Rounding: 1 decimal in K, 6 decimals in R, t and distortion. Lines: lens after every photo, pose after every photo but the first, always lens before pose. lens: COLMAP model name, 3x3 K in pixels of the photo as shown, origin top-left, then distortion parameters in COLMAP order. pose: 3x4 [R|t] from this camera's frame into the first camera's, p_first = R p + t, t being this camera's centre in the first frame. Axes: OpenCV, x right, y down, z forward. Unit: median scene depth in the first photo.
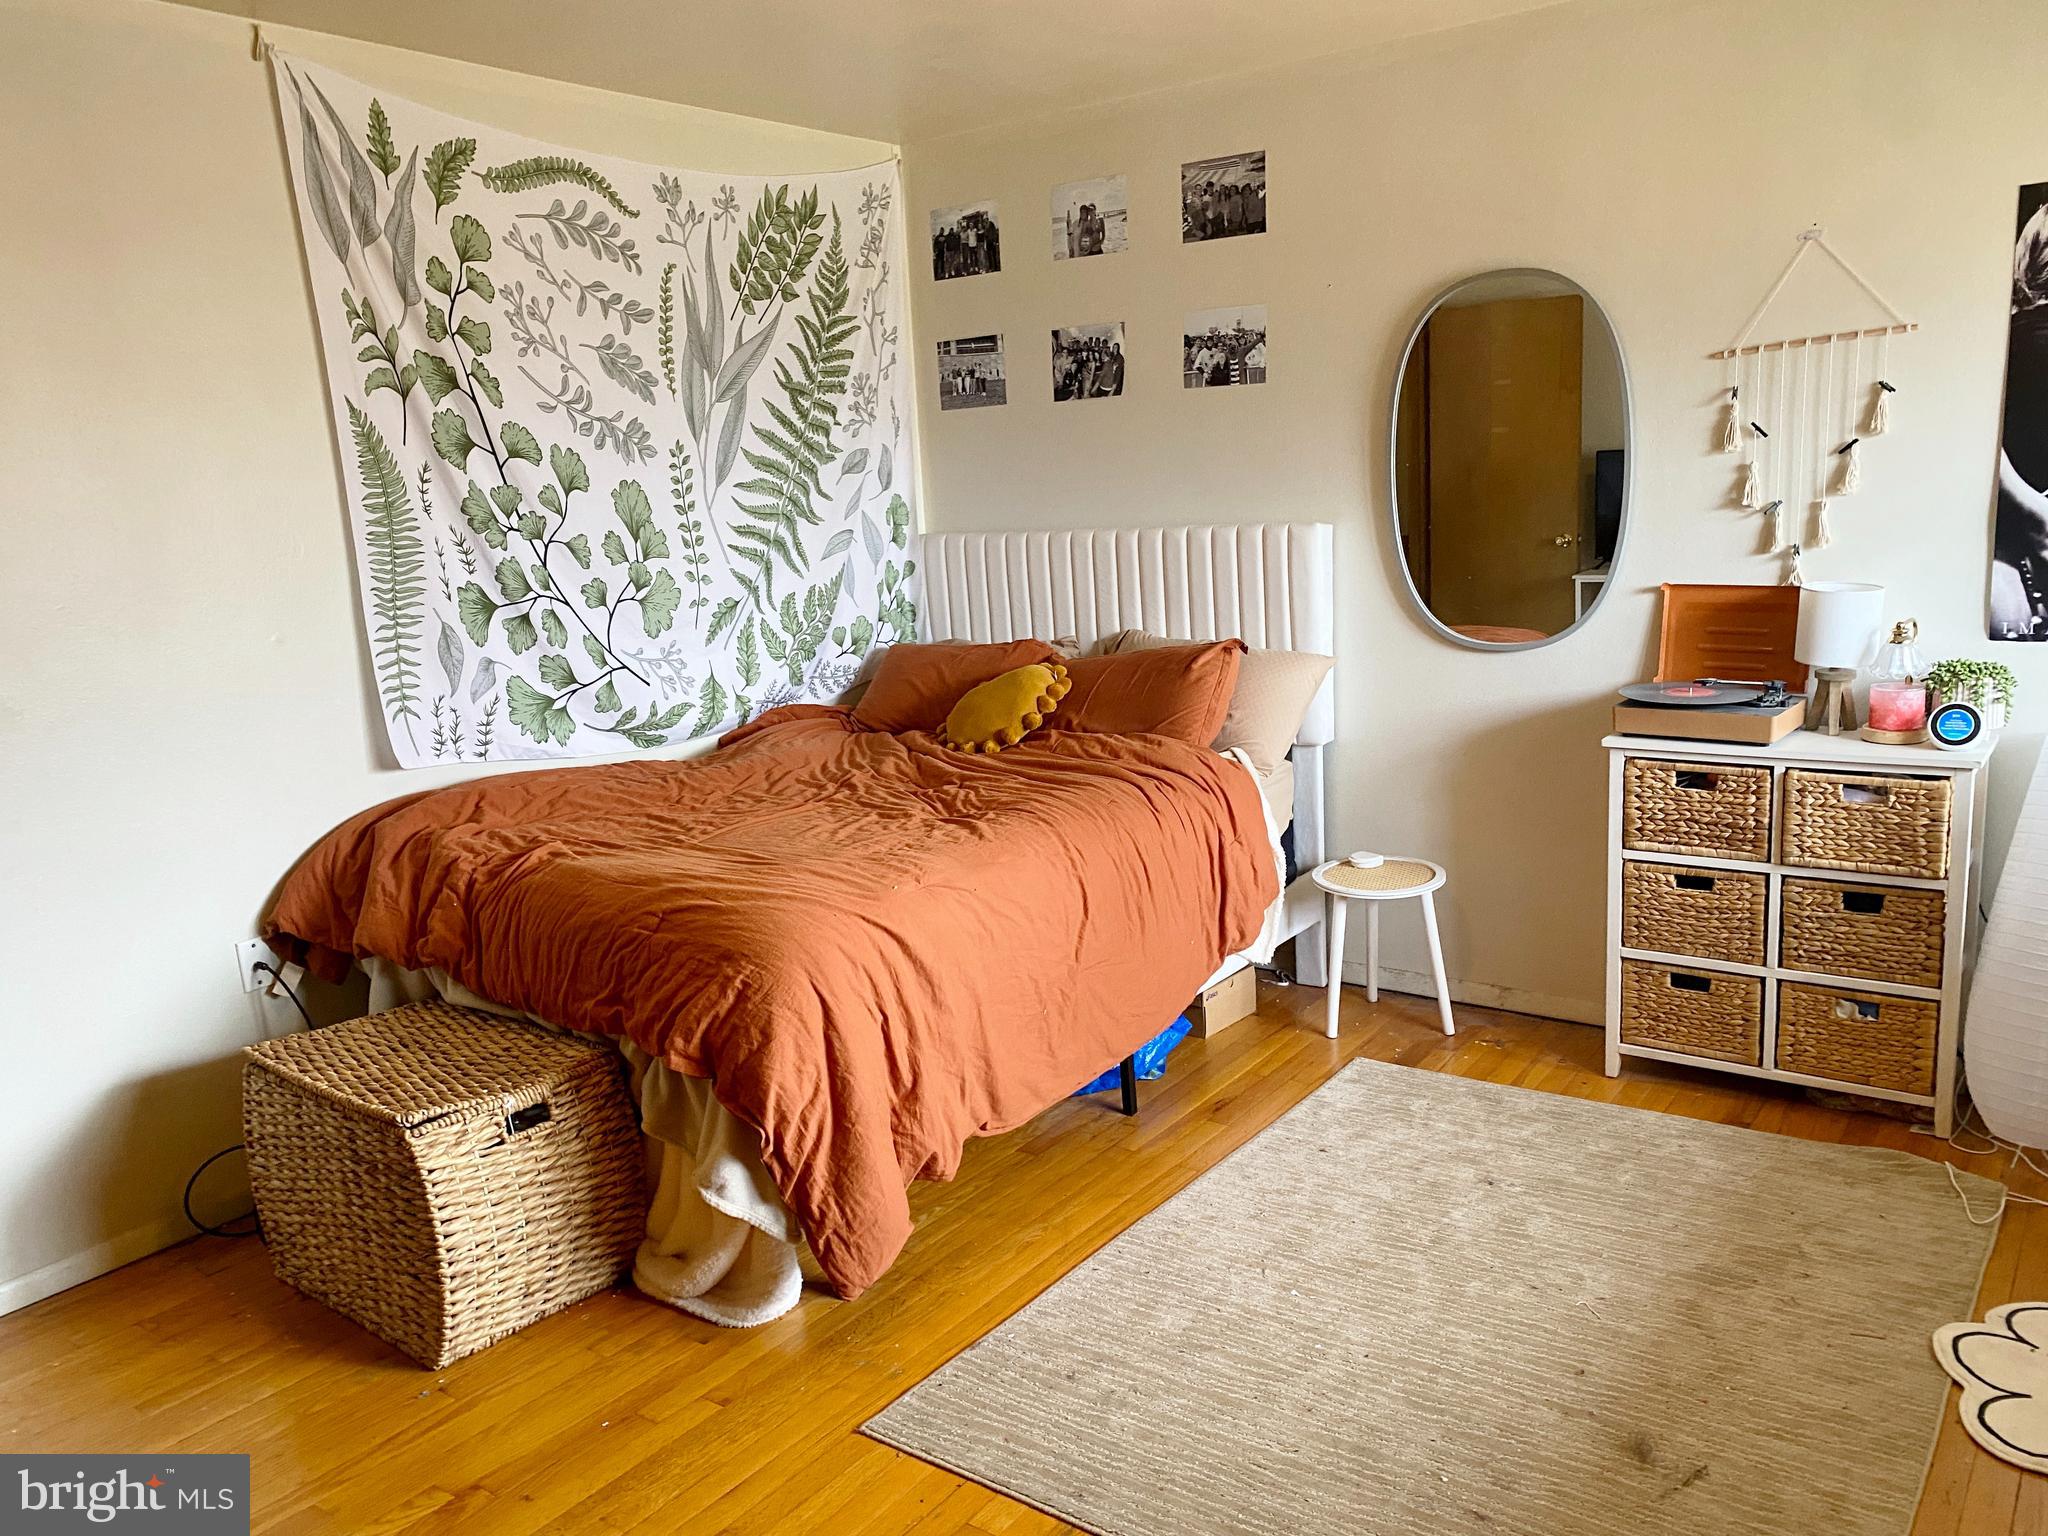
lens RADIAL K [[1529.6, 0, 1024.0], [0, 1529.6, 768.0], [0, 0, 1]] dist [0.059979, -0.081254]
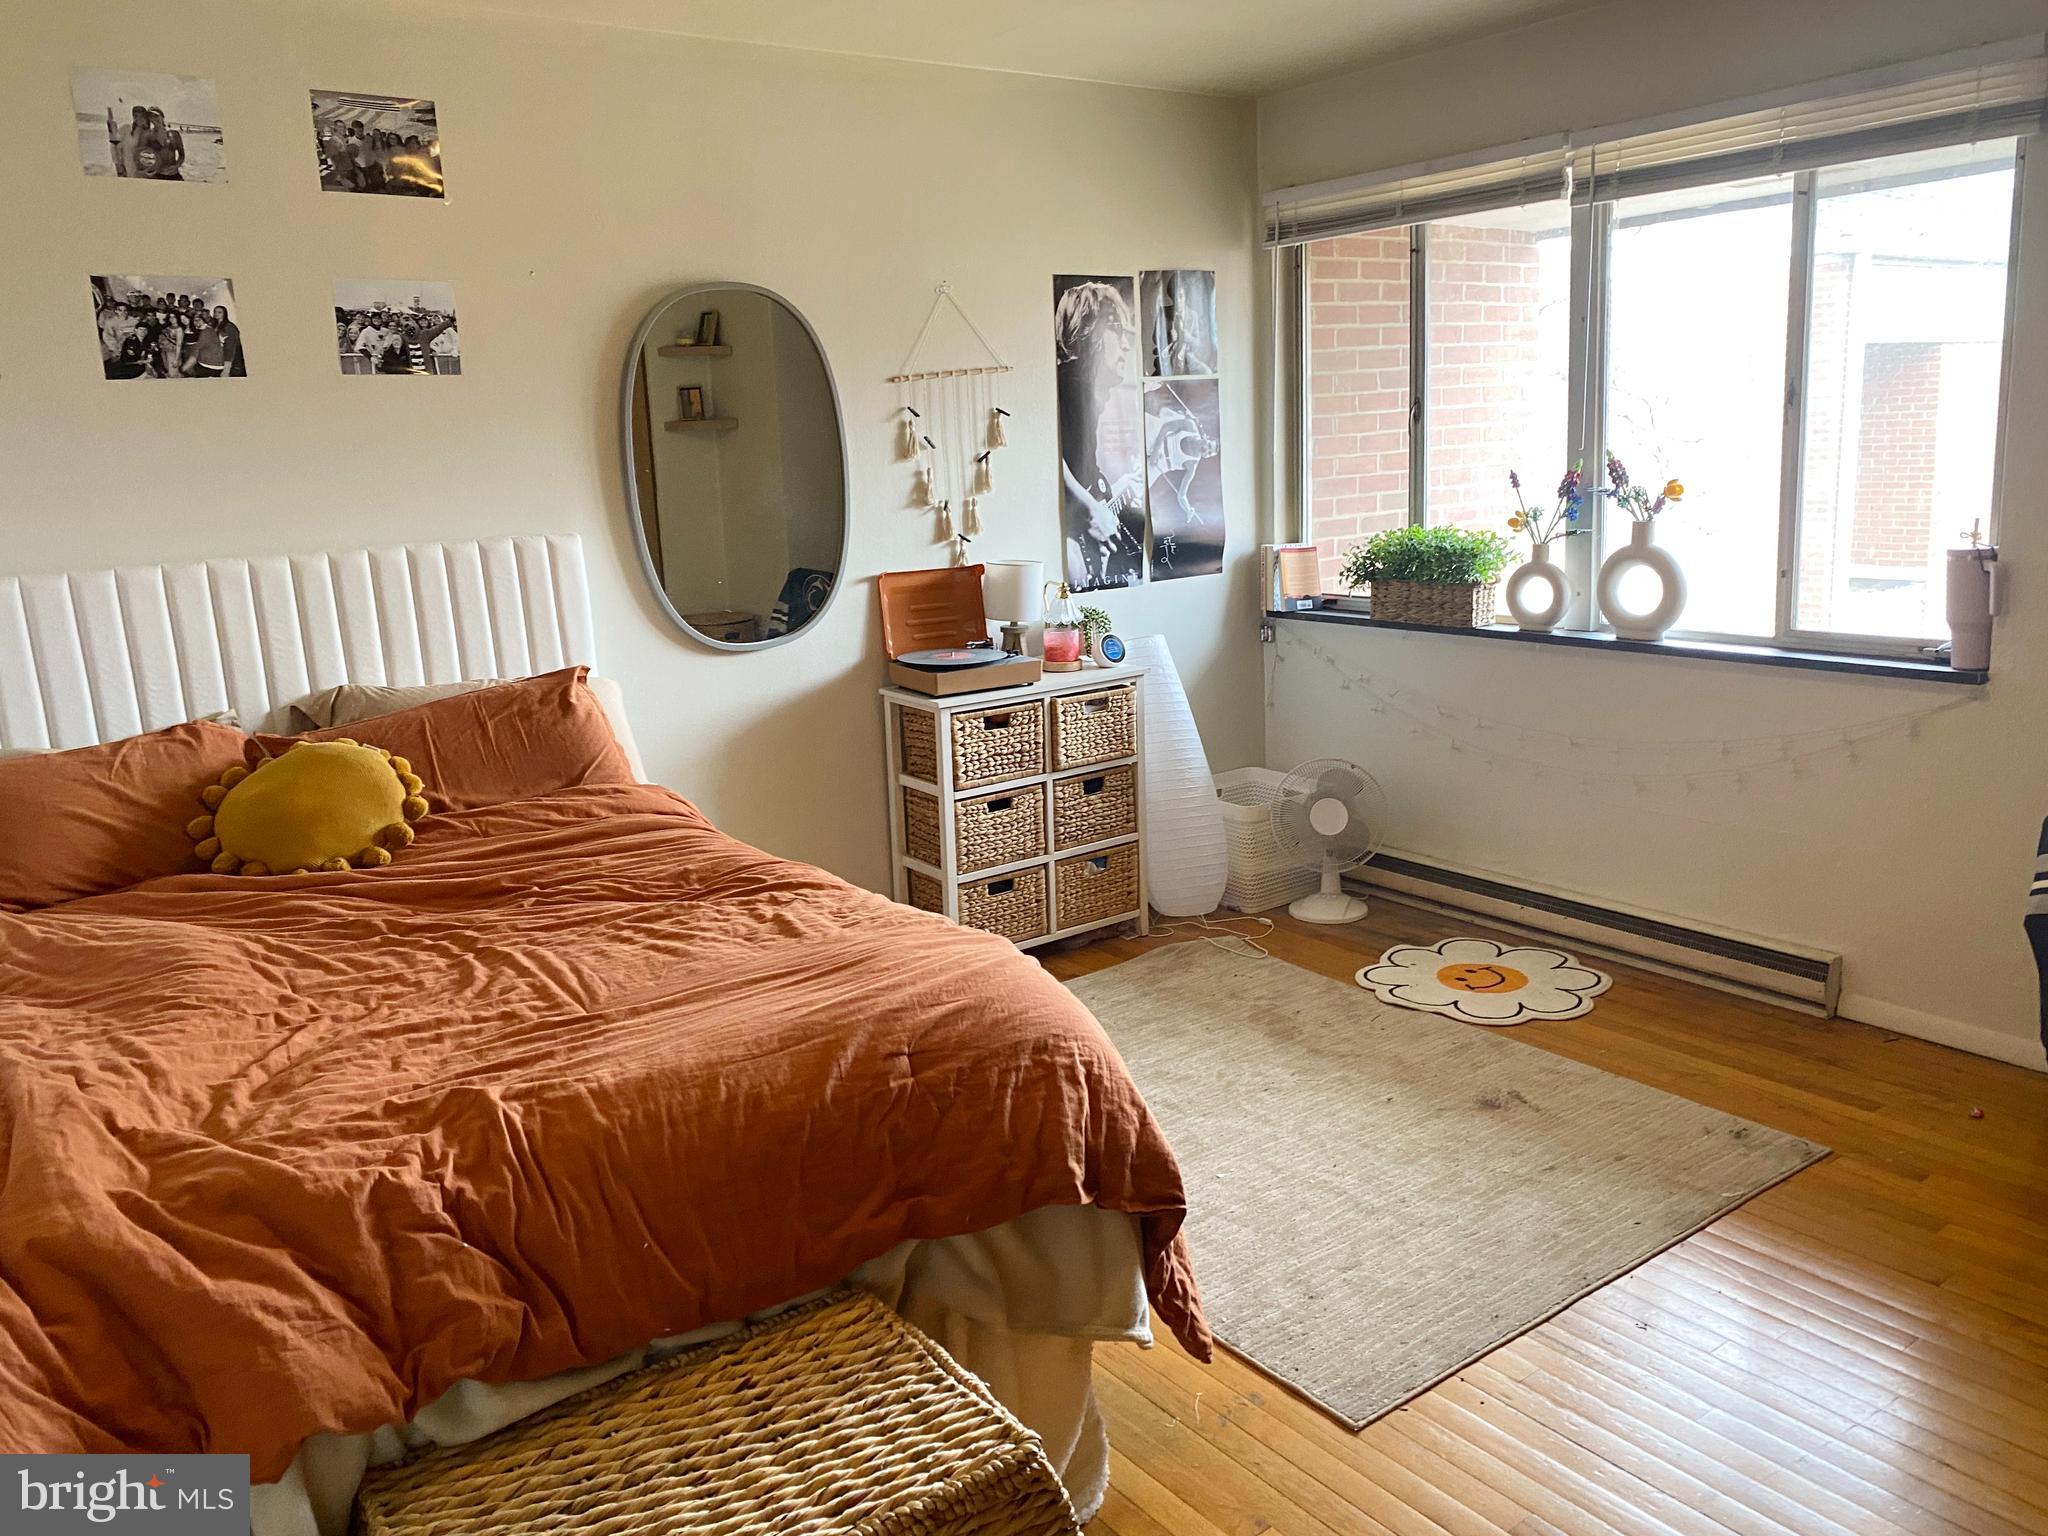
lens RADIAL K [[1593.9, 0, 955.6], [0, 1593.9, 757.1], [0, 0, 1]] dist [0.062706, -0.085670]
pose [[0.310040, -0.151953, 0.938502, -0.621690], [0.206389, 0.974361, 0.089578, -0.068263], [-0.928051, 0.165924, 0.333453, 0.485644]]
